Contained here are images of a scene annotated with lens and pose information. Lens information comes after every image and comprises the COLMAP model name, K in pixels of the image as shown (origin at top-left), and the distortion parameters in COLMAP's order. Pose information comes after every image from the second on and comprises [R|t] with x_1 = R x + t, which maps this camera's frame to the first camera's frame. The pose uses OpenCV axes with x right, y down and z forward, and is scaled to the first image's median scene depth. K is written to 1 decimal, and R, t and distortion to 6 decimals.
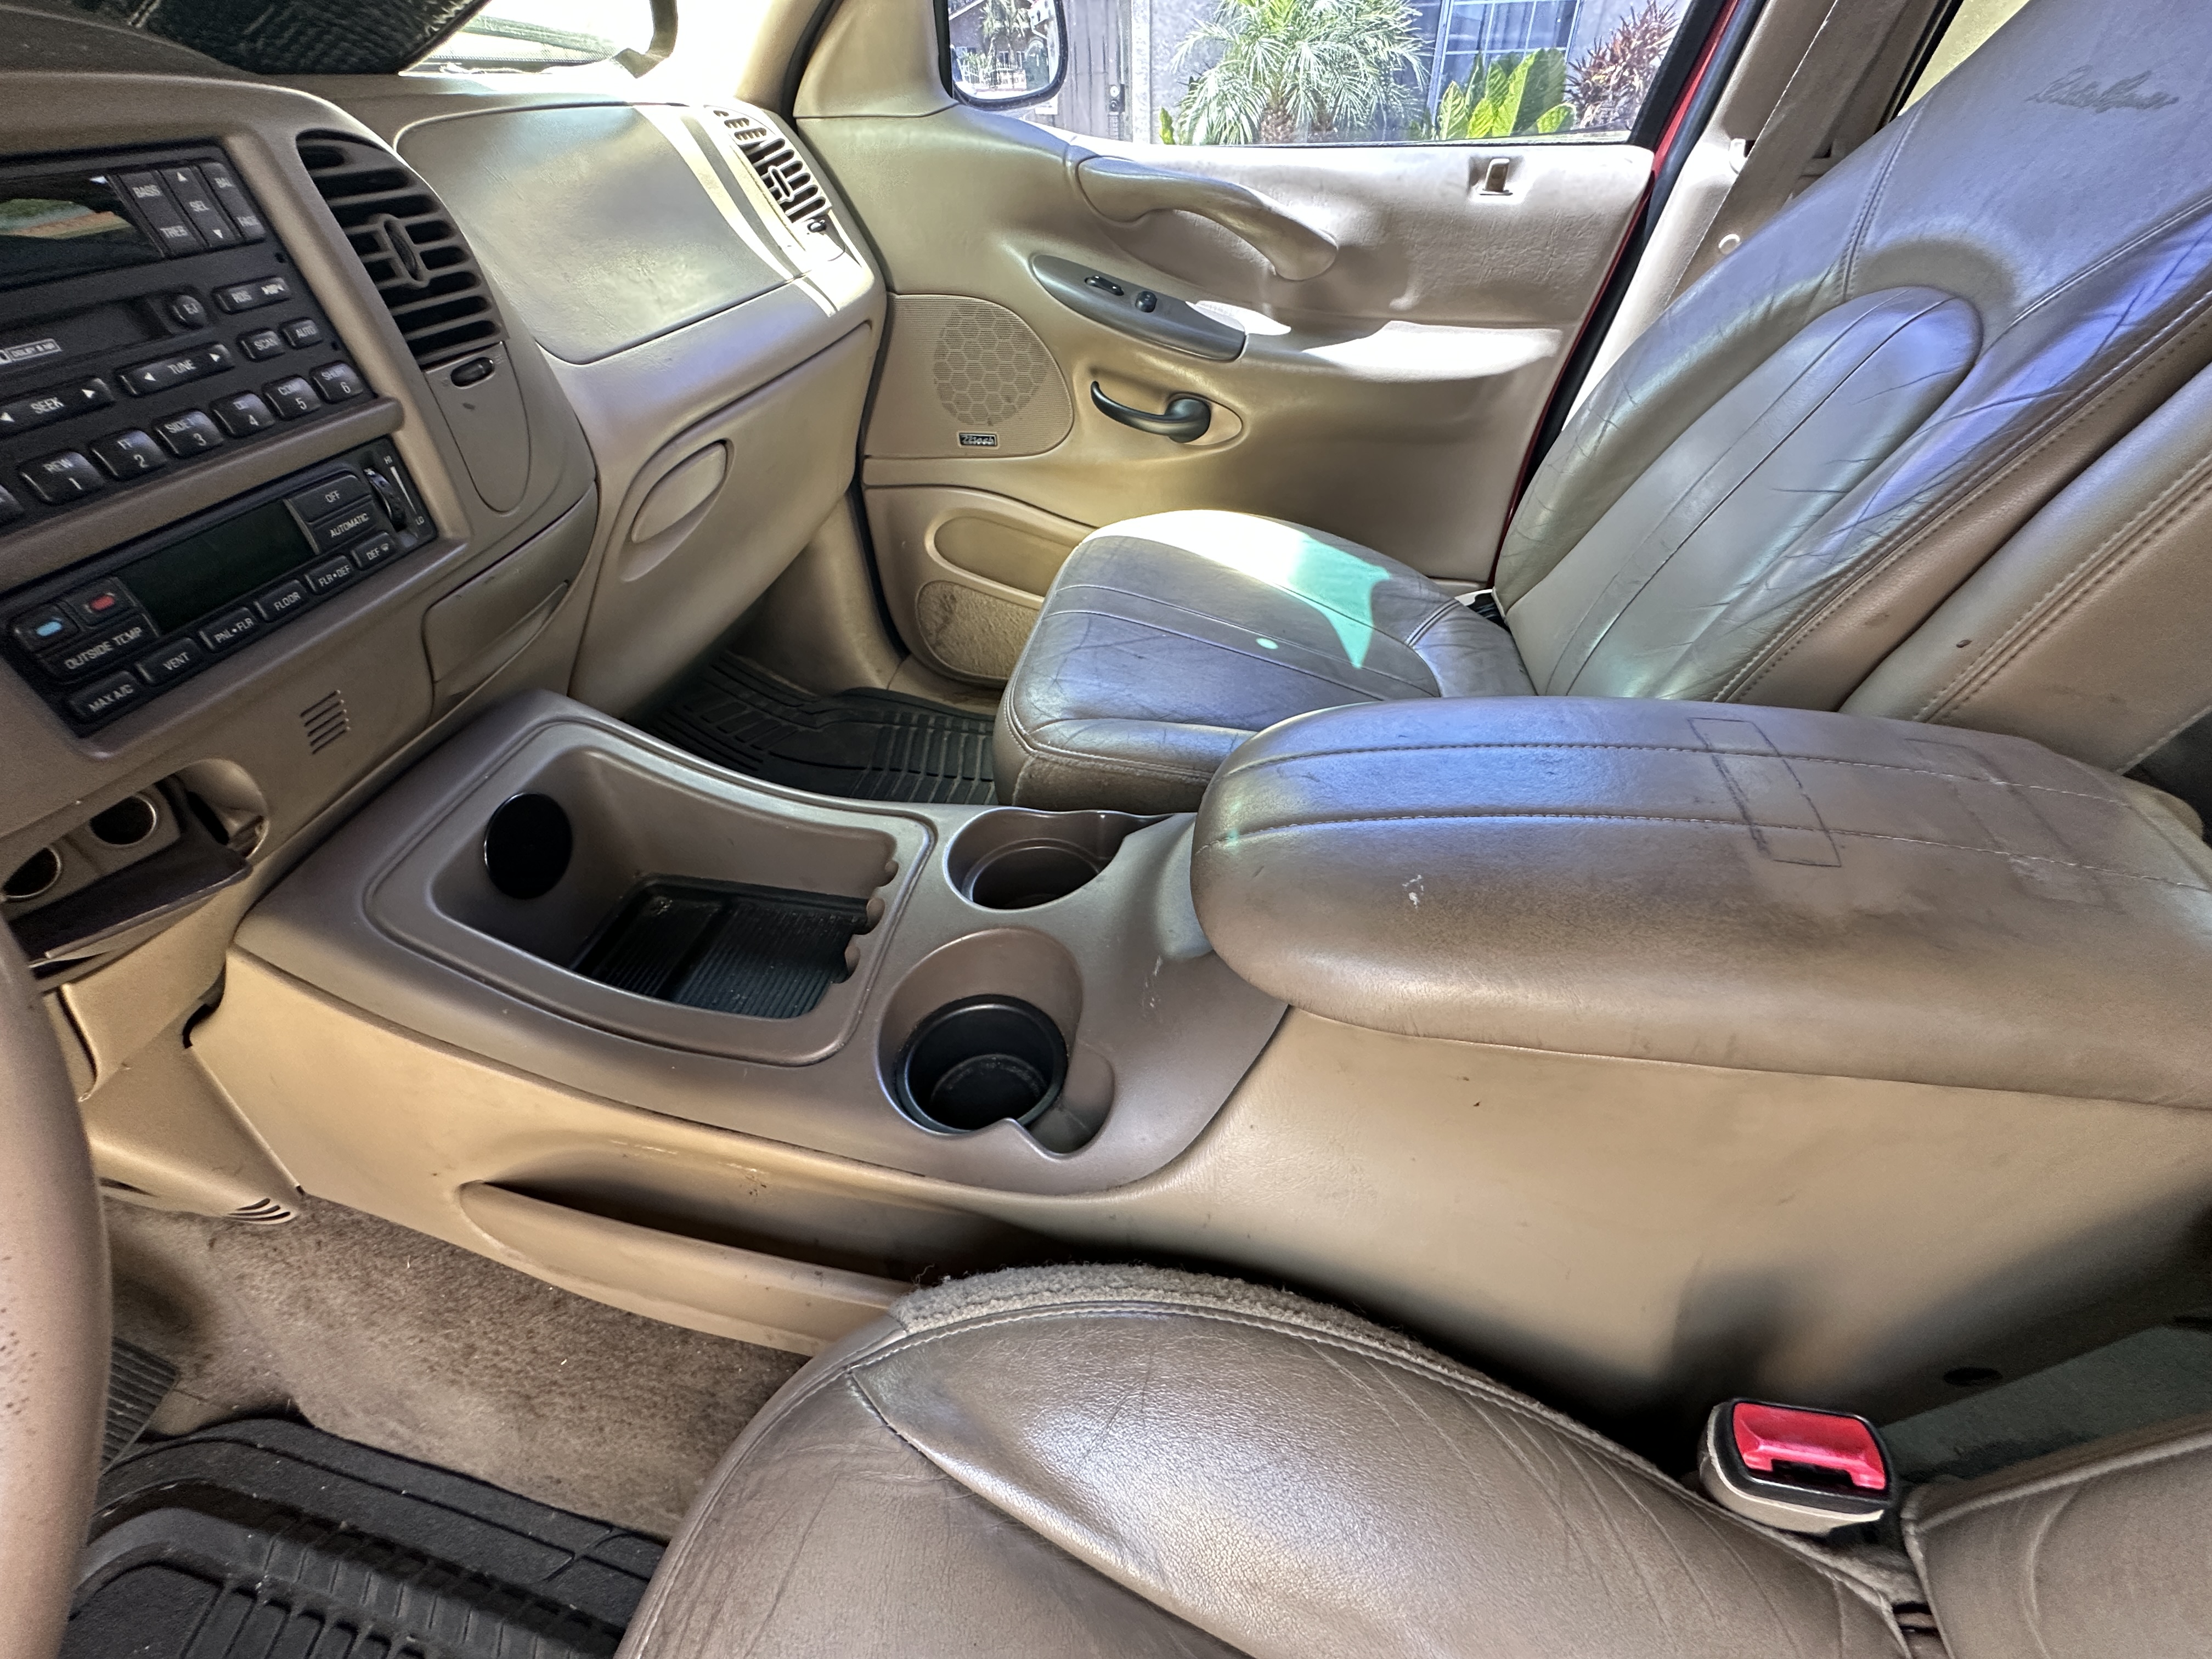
lens RADIAL K [[887.2, 0, 1100.0], [0, 887.2, 827.1], [0, 0, 1]] dist [-0.005175, 0.001308]
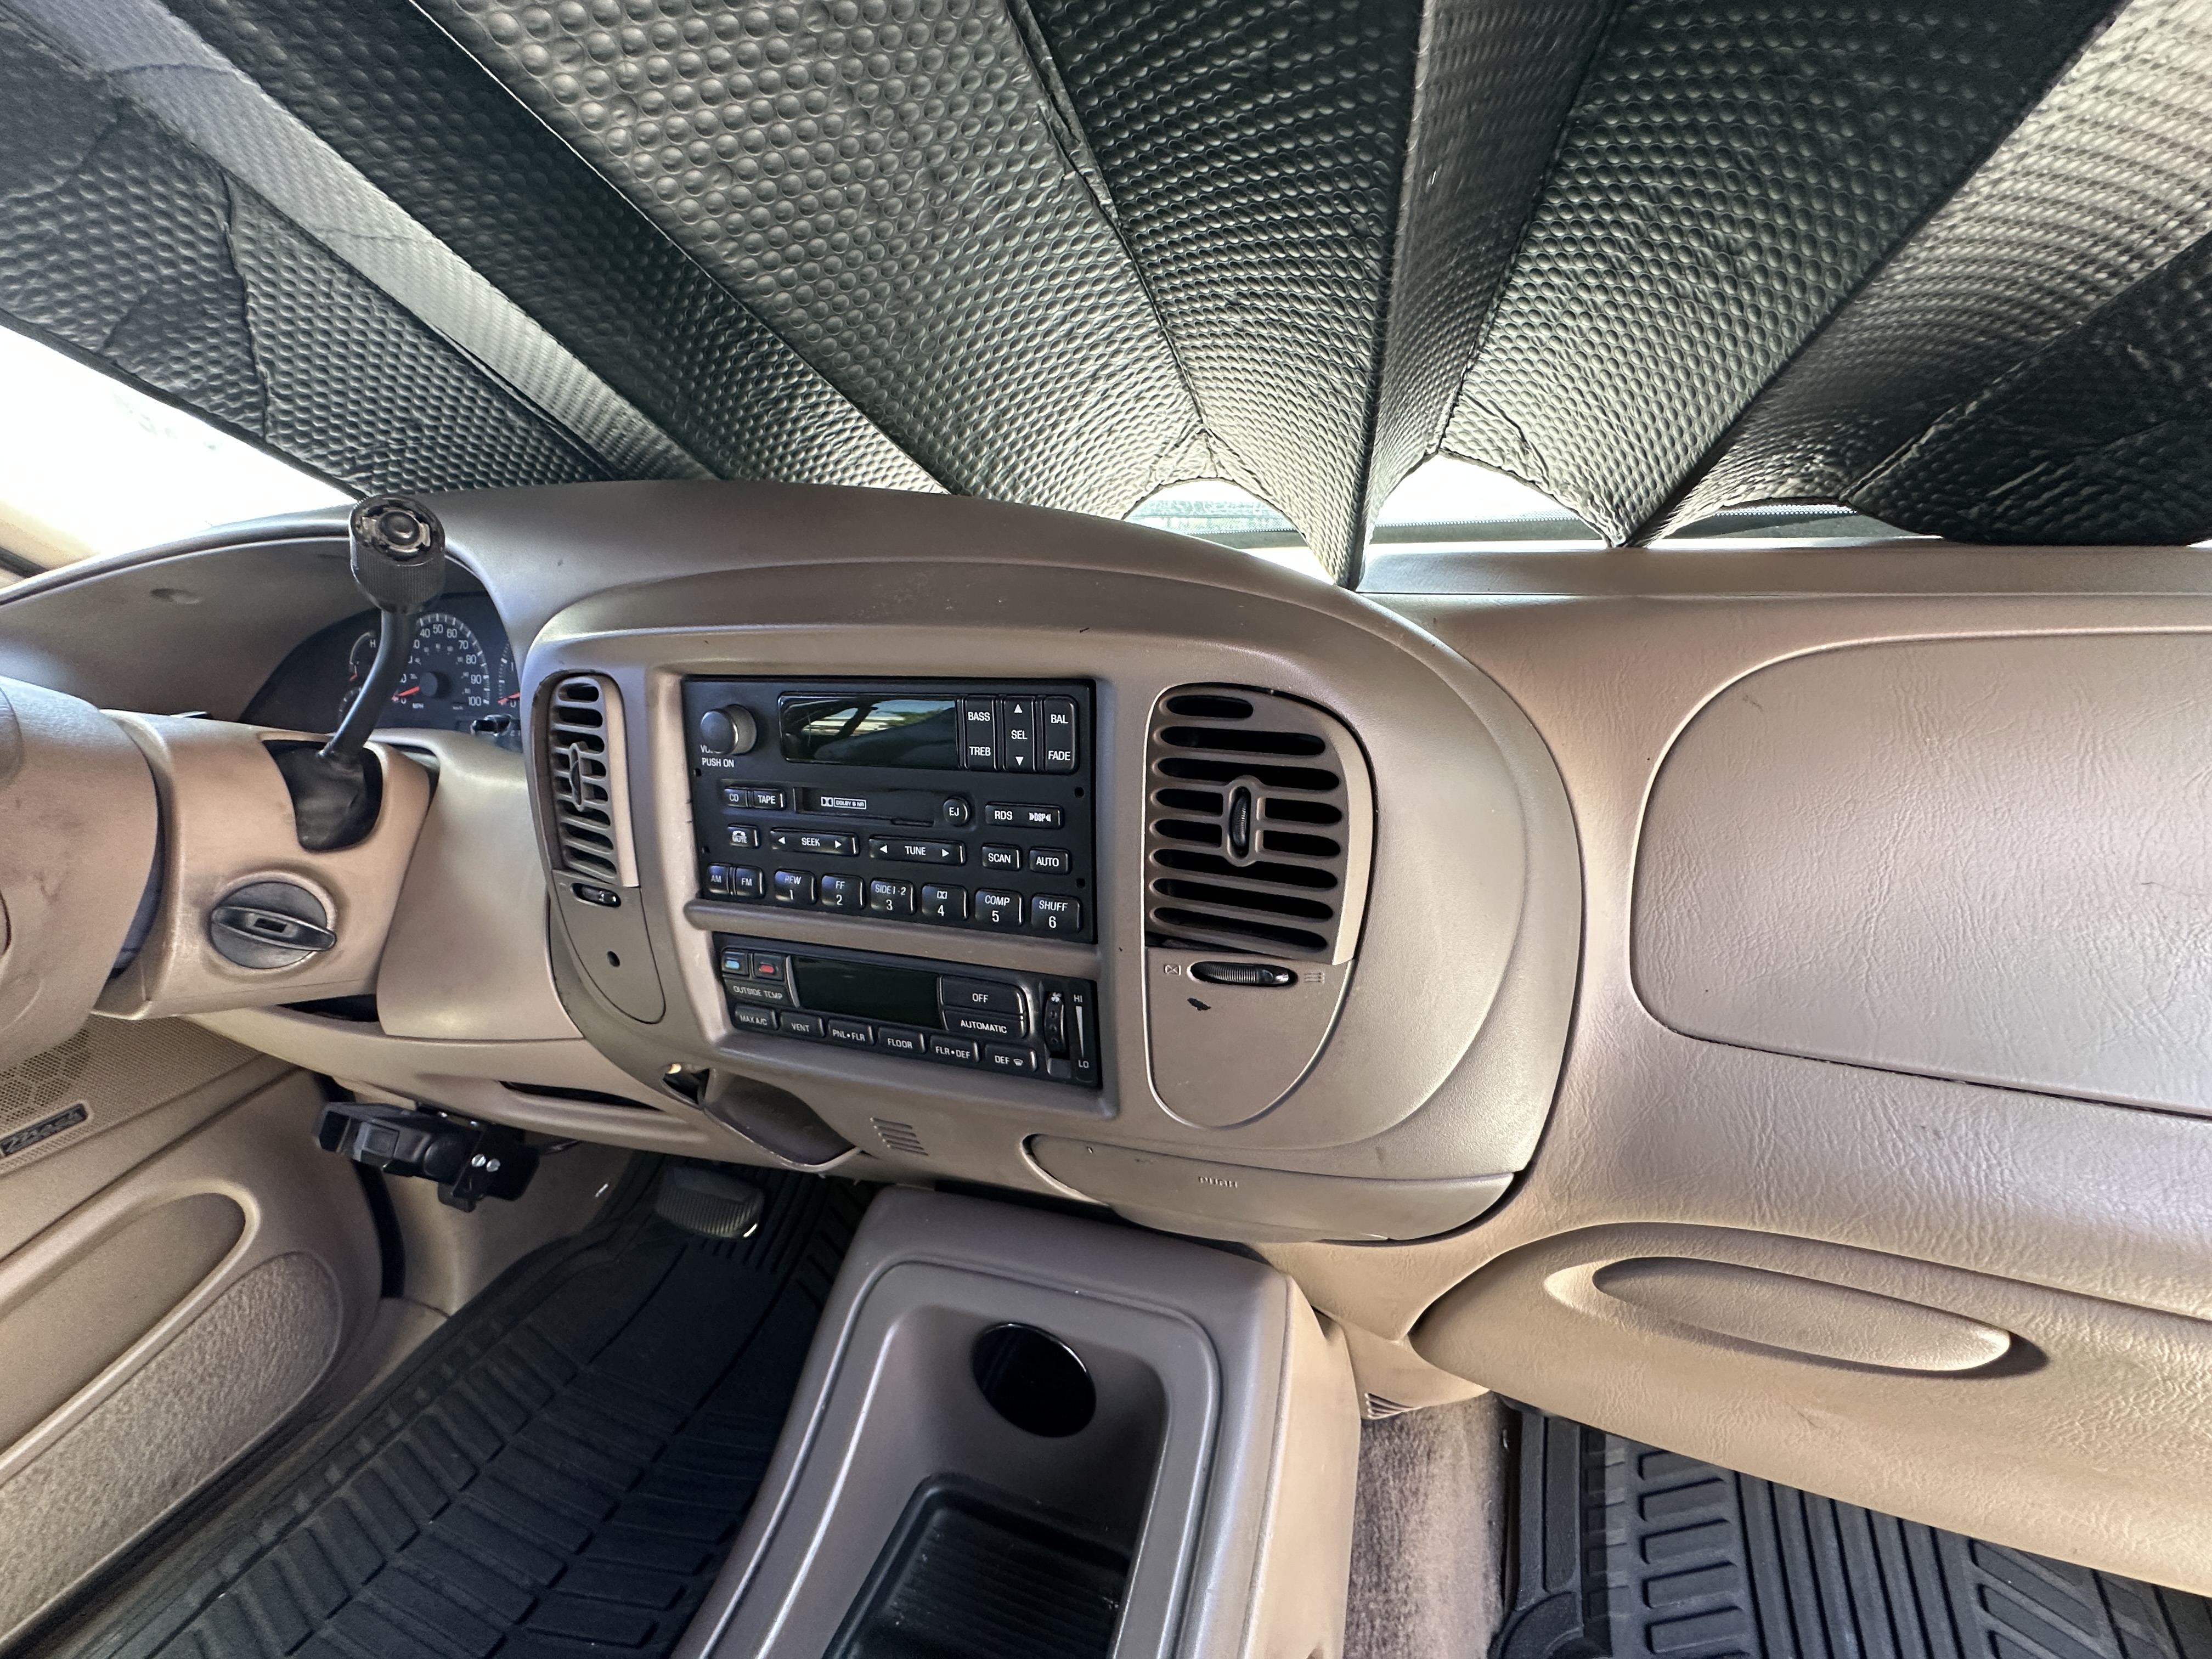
lens RADIAL K [[887.2, 0, 1117.8], [0, 887.2, 827.3], [0, 0, 1]] dist [-0.005175, 0.001308]
pose [[-0.160925, 0.339873, -0.926601, -0.057210], [-0.612174, 0.702049, 0.363826, -0.411564], [0.774174, 0.625790, 0.095084, 0.418009]]
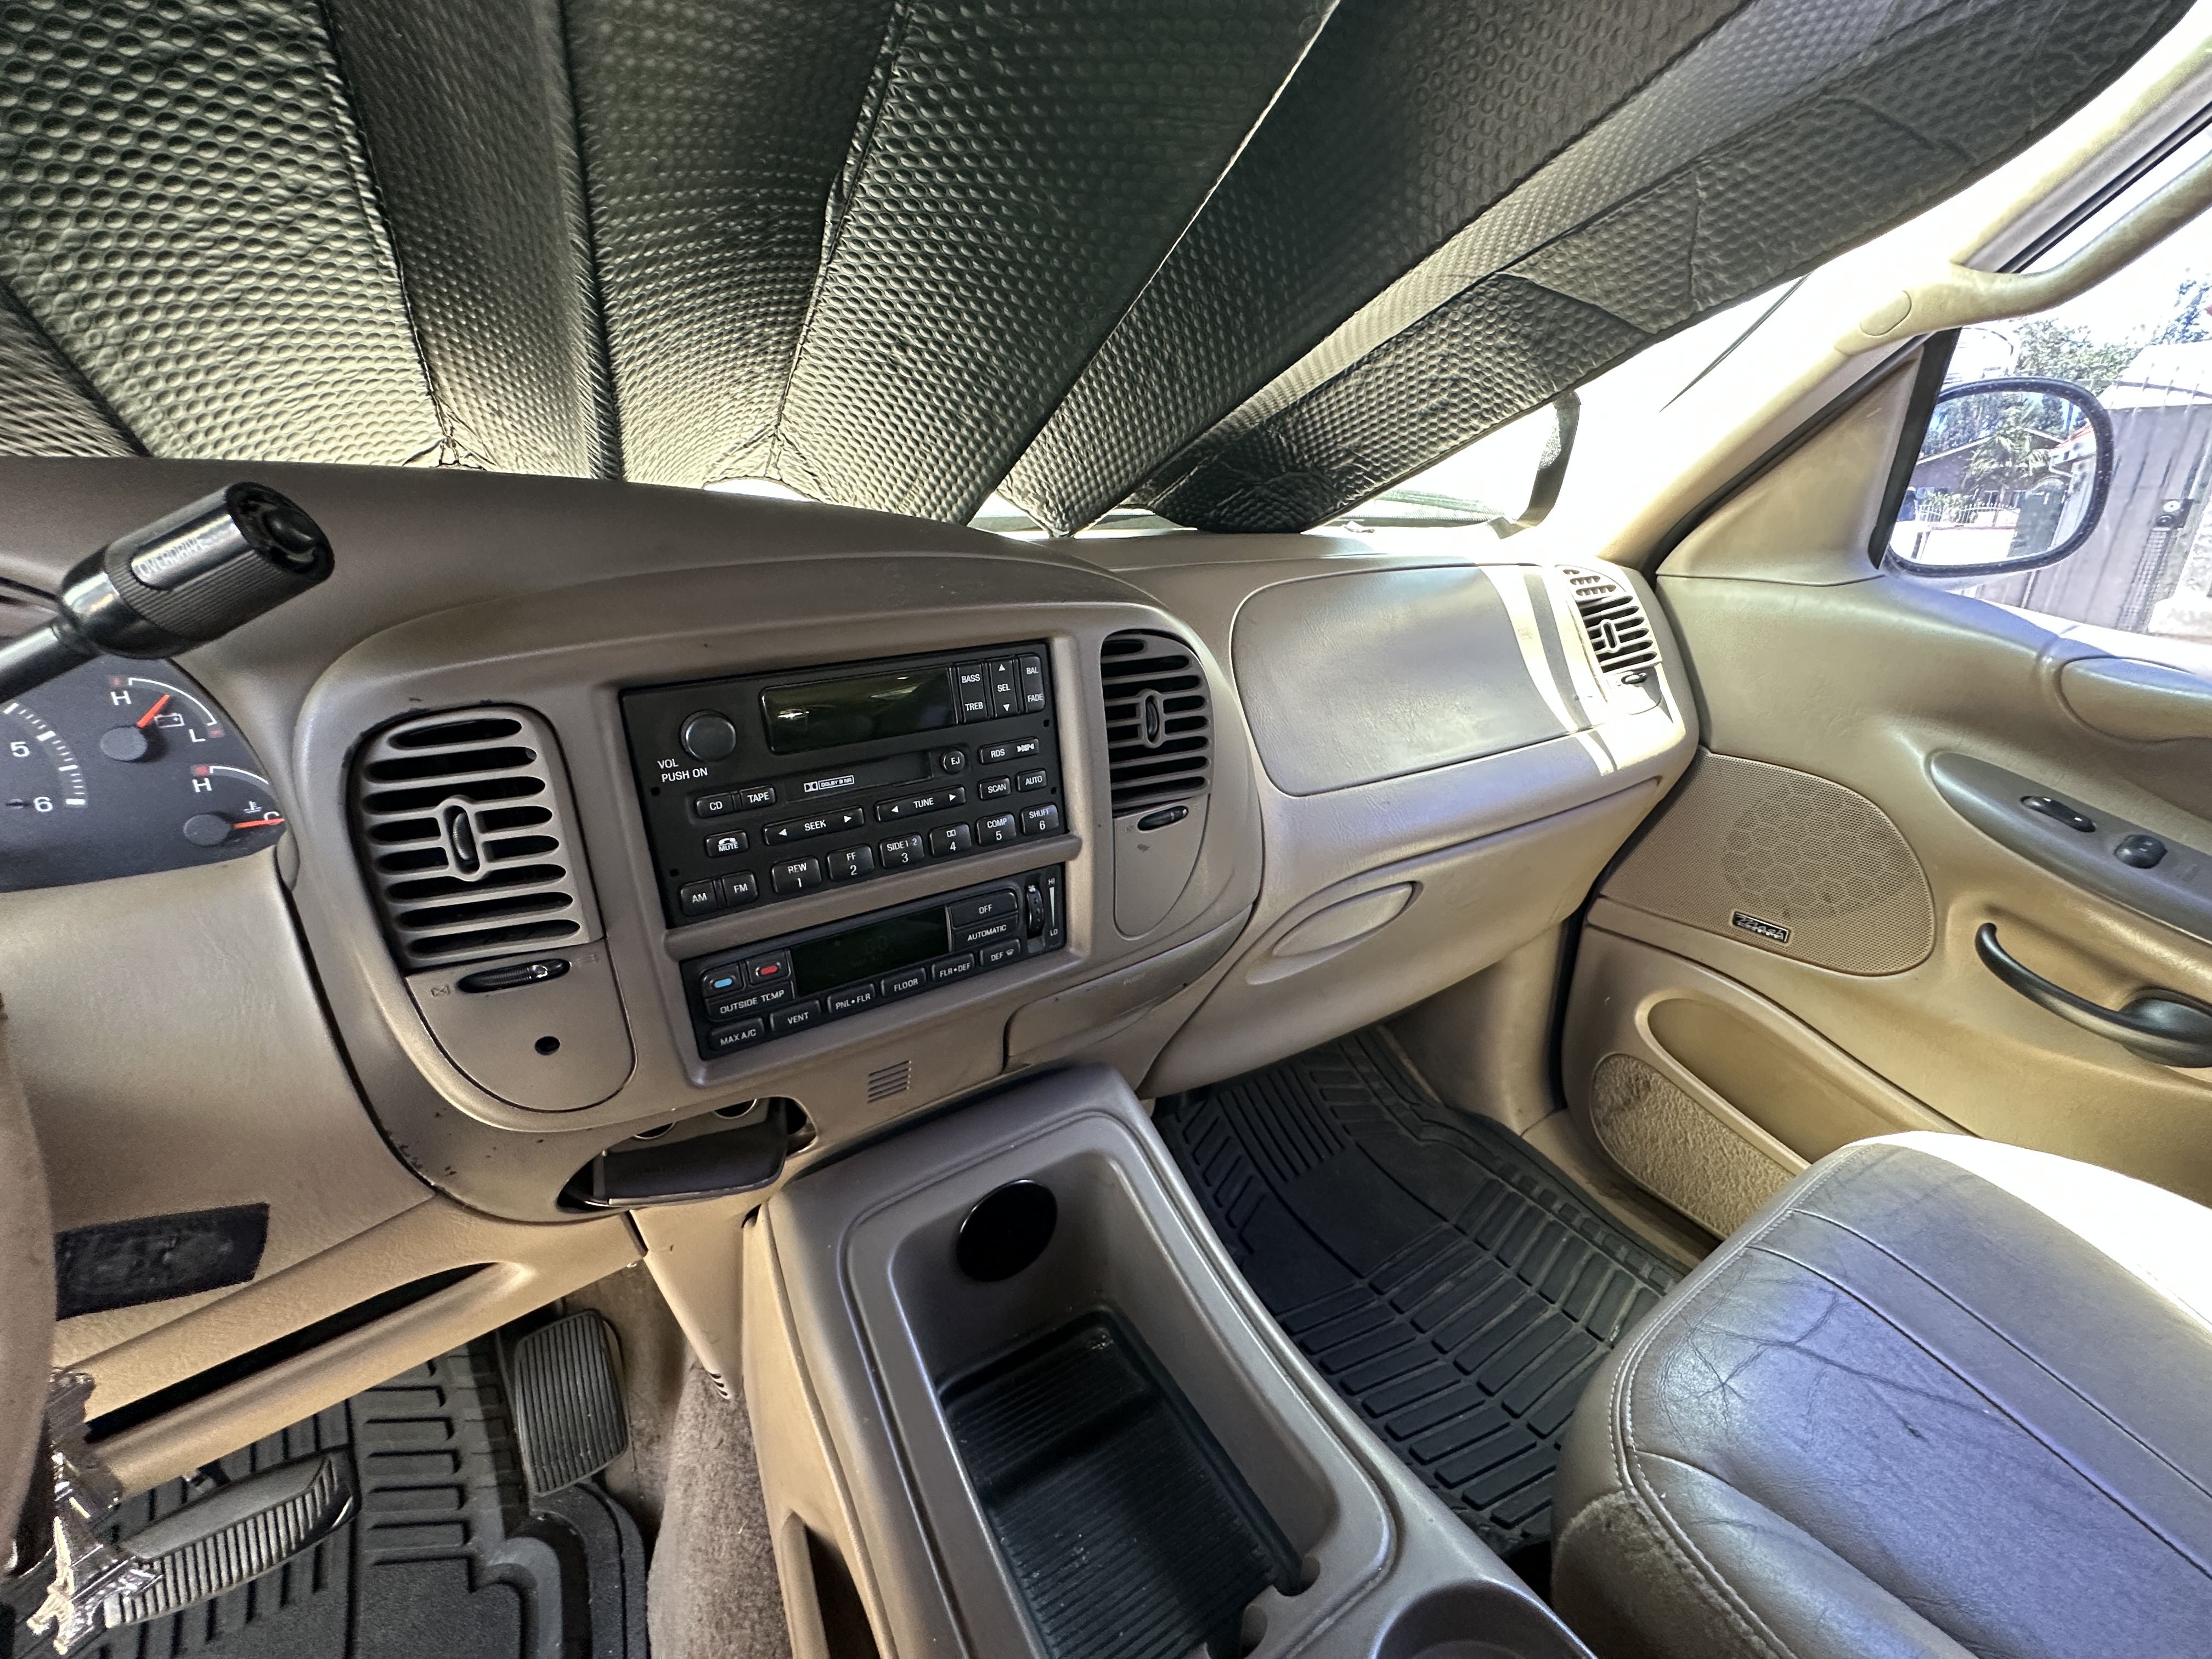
lens RADIAL K [[887.2, 0, 1105.5], [0, 887.2, 834.4], [0, 0, 1]] dist [-0.005175, 0.001308]
pose [[0.672248, 0.277481, -0.686358, -0.018394], [-0.481736, 0.867930, -0.120947, -0.179350], [0.562150, 0.411950, 0.717137, 0.117917]]
